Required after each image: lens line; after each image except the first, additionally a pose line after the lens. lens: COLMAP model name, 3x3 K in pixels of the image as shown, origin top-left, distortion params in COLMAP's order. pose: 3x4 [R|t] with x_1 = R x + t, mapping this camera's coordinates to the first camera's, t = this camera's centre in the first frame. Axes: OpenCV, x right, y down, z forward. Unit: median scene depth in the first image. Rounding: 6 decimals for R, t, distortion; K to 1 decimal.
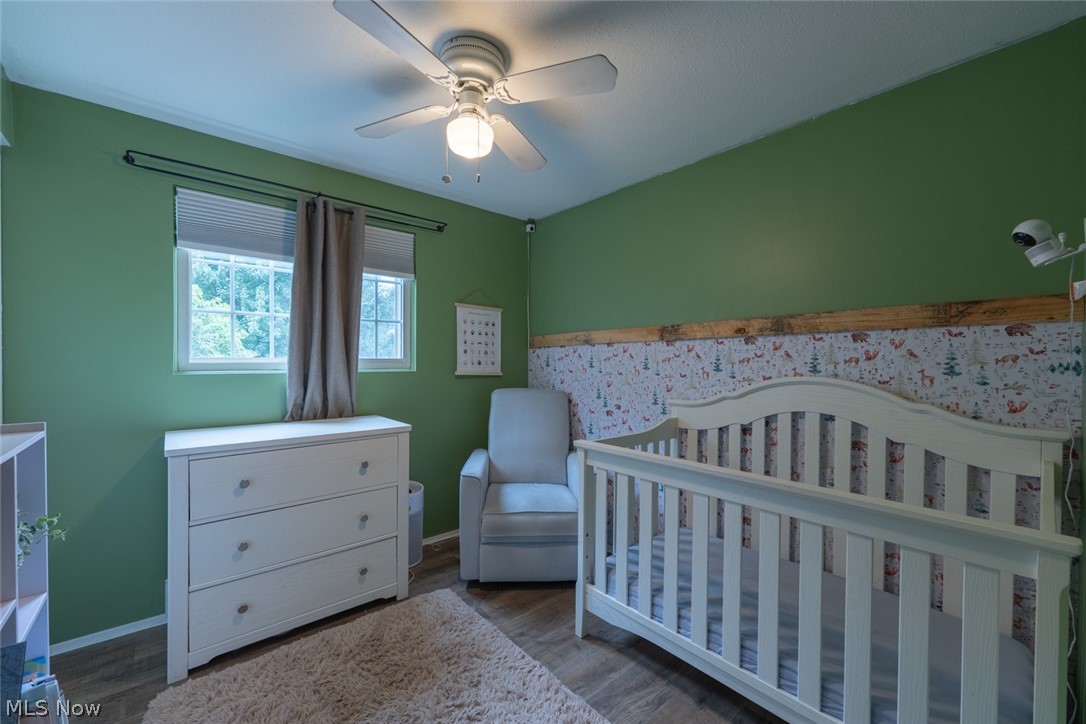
lens RADIAL K [[433.4, 0, 537.1], [0, 433.4, 360.1], [0, 0, 1]] dist [-0.004552, 0.000301]
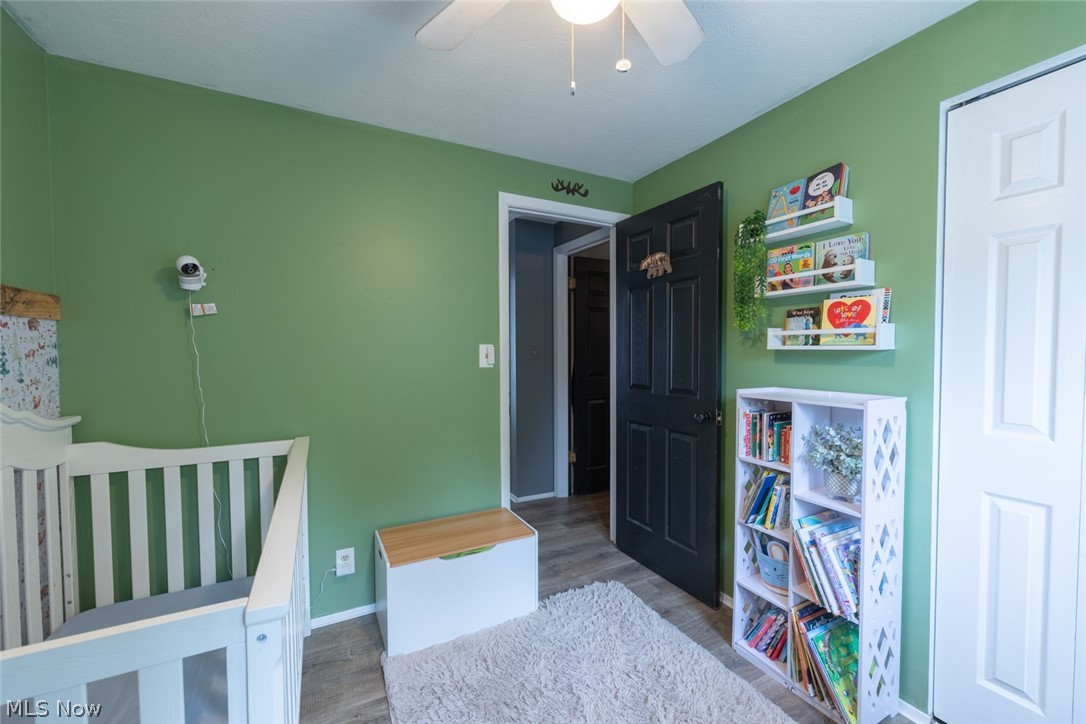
lens RADIAL K [[433.4, 0, 540.8], [0, 433.4, 365.3], [0, 0, 1]] dist [-0.004552, 0.000301]
pose [[-0.975500, -0.009057, 0.219813, -0.155975], [-0.001204, 0.999357, 0.035832, -0.008110], [-0.219996, 0.034690, -0.974884, 1.102379]]
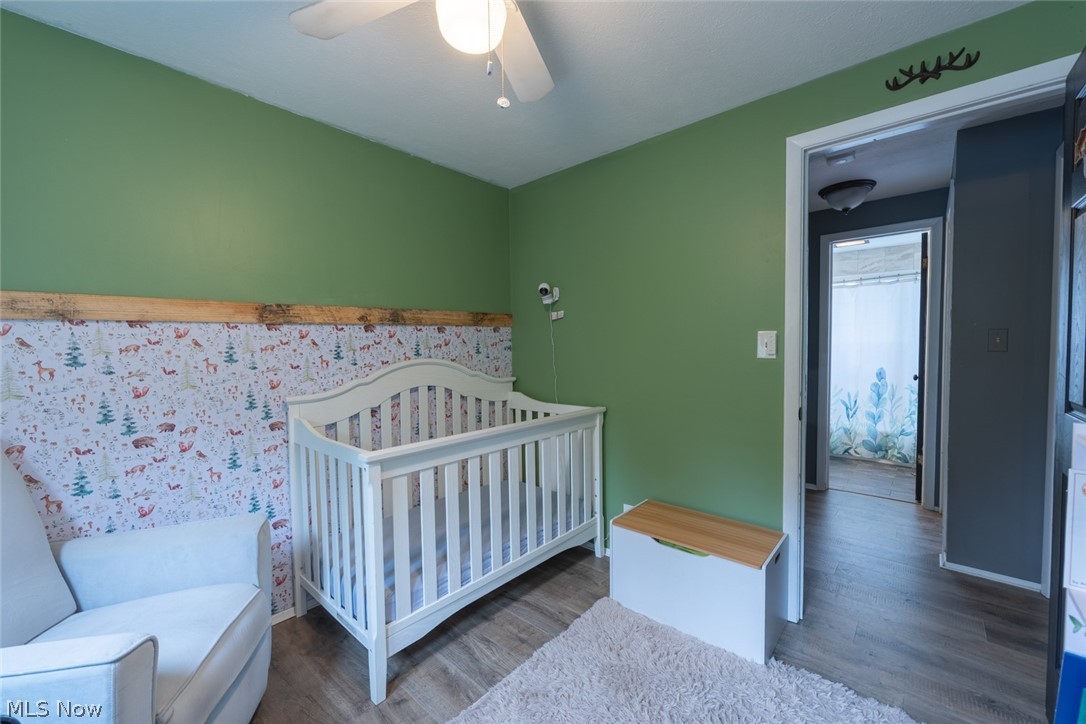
lens RADIAL K [[433.4, 0, 538.8], [0, 433.4, 362.6], [0, 0, 1]] dist [-0.004552, 0.000301]
pose [[-0.135916, -0.041746, 0.989840, -0.590279], [0.014827, 0.998914, 0.044165, -0.002017], [-0.990609, 0.020679, -0.135149, 0.695155]]
